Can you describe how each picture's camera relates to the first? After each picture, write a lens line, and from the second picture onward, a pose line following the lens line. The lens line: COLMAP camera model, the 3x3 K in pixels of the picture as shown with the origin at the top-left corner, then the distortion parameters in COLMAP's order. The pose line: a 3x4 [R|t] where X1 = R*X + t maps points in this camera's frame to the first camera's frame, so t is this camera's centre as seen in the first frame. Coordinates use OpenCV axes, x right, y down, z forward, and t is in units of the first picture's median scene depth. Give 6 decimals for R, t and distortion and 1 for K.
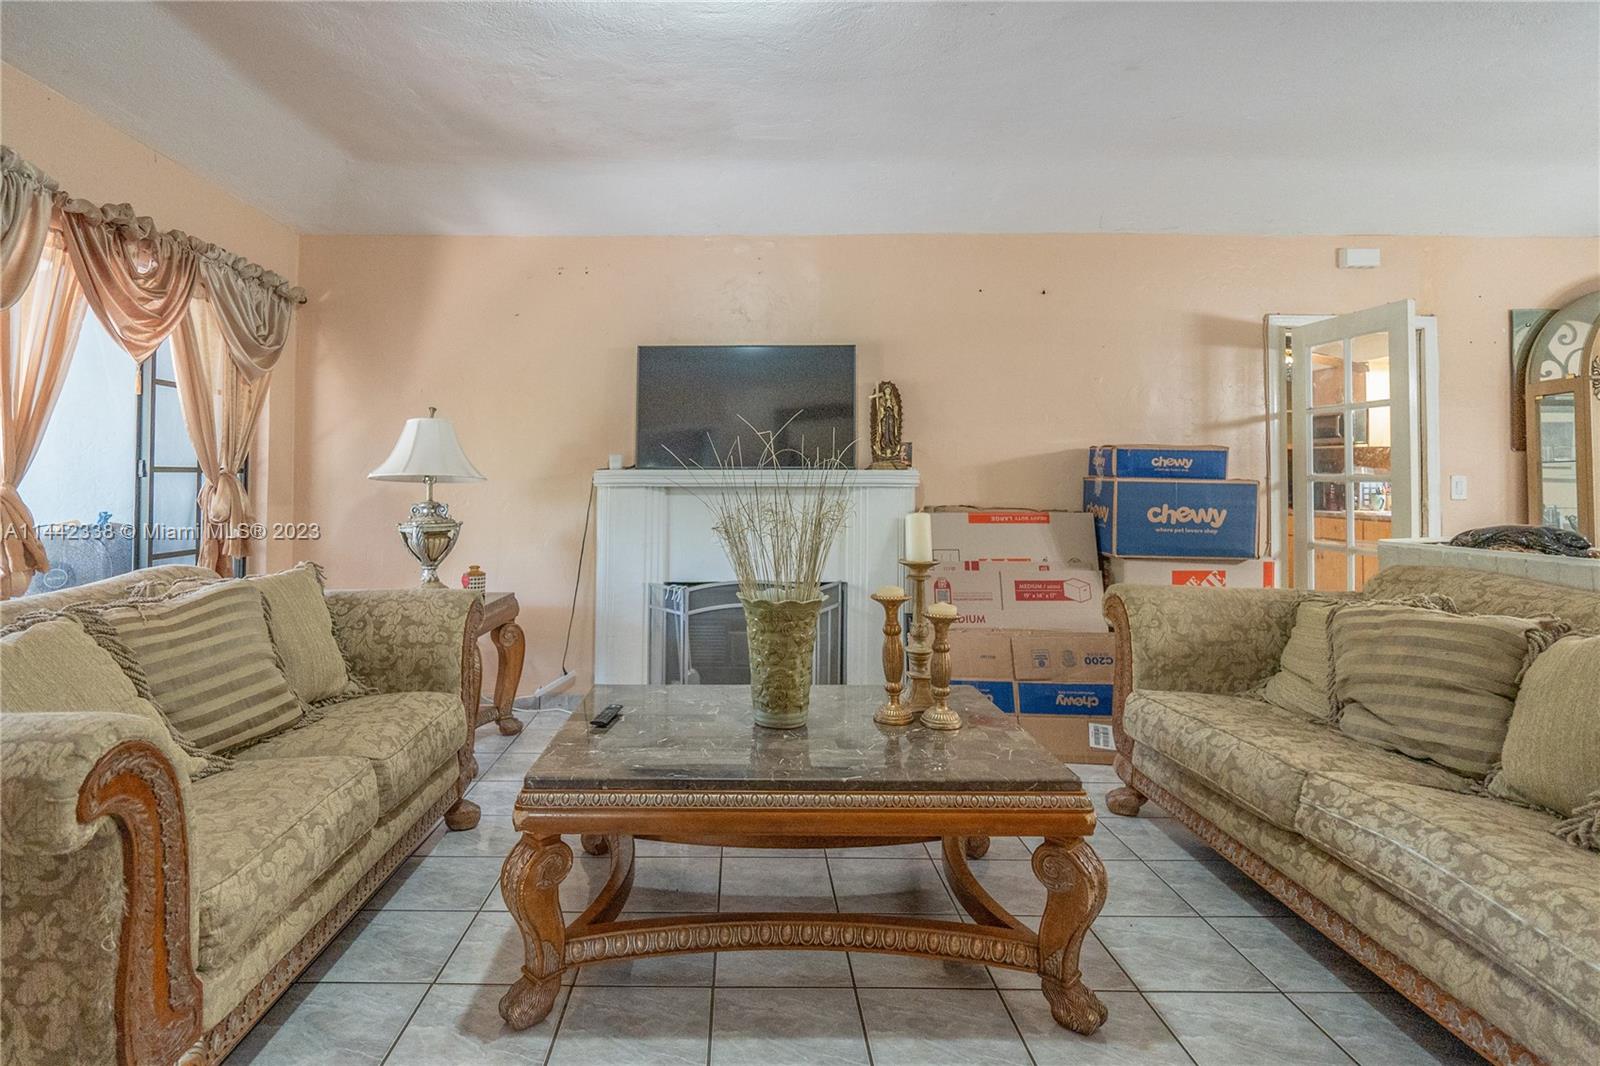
lens RADIAL K [[792.1, 0, 798.3], [0, 792.1, 474.3], [0, 0, 1]] dist [-0.002241, 0.000794]
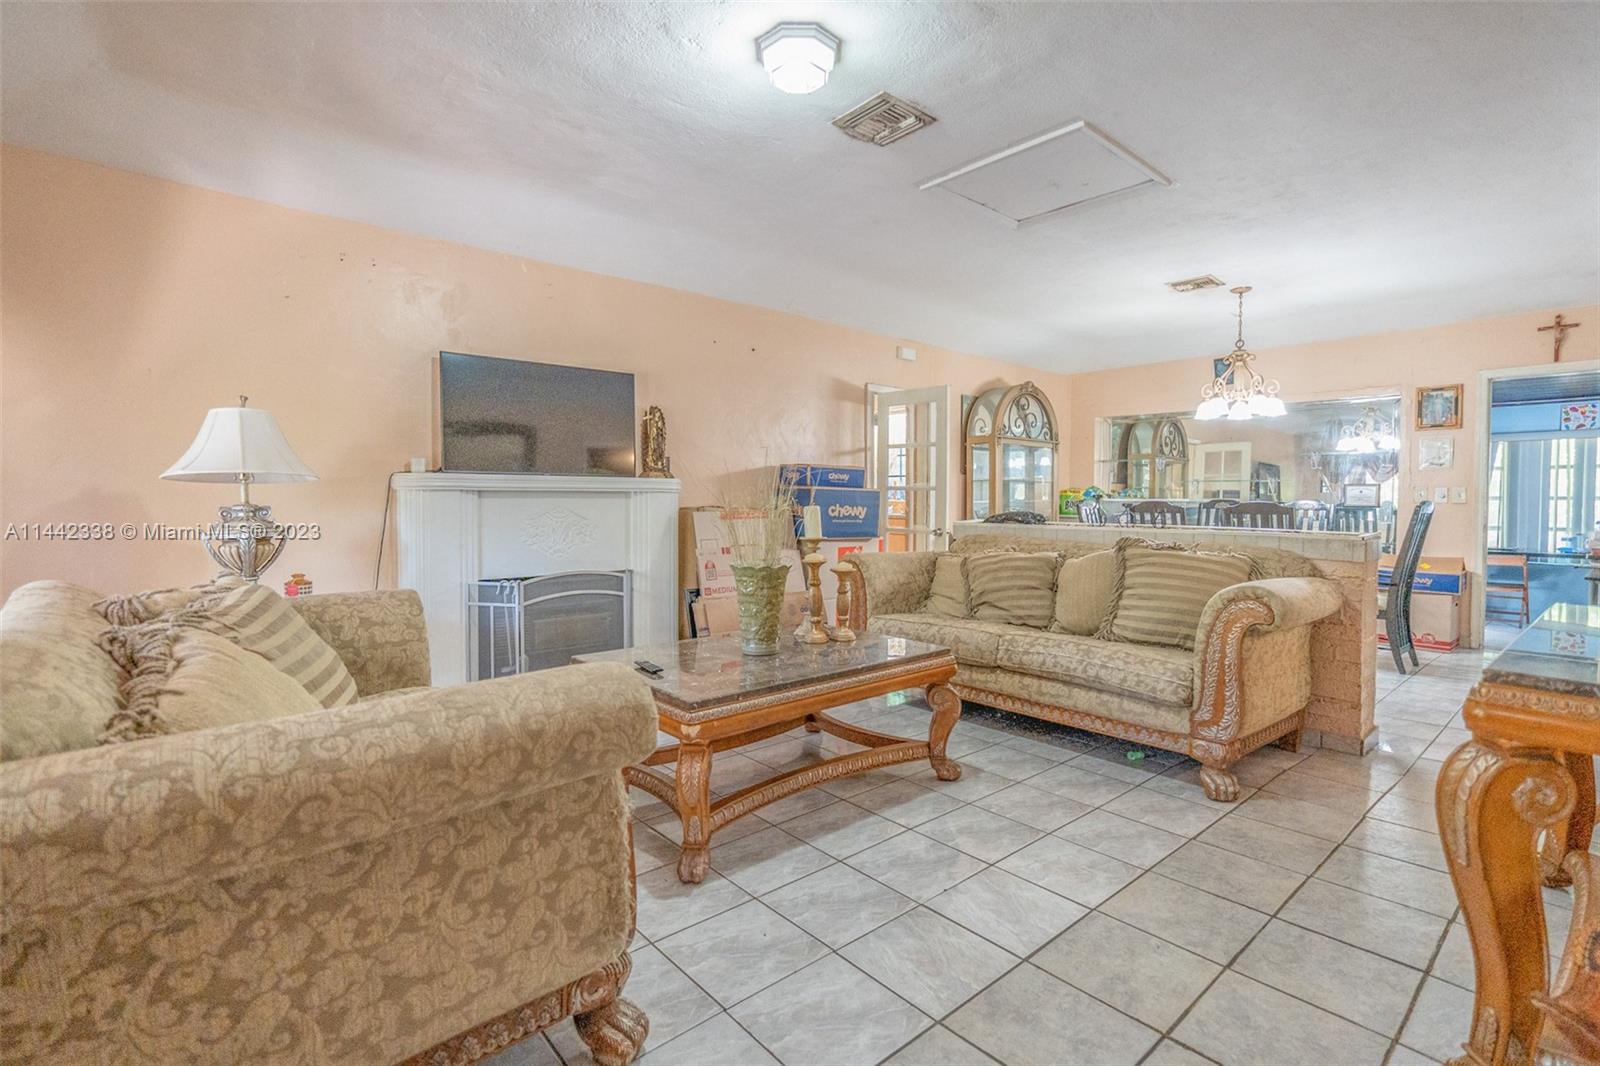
lens RADIAL K [[730.3, 0, 800.0], [0, 730.3, 533.0], [0, 0, 1]] dist [-0.008470, 0.000015]
pose [[0.755594, -0.030555, 0.654327, -0.655366], [-0.009174, 0.998320, 0.057213, 0.017722], [-0.654976, -0.049233, 0.754044, -0.021965]]
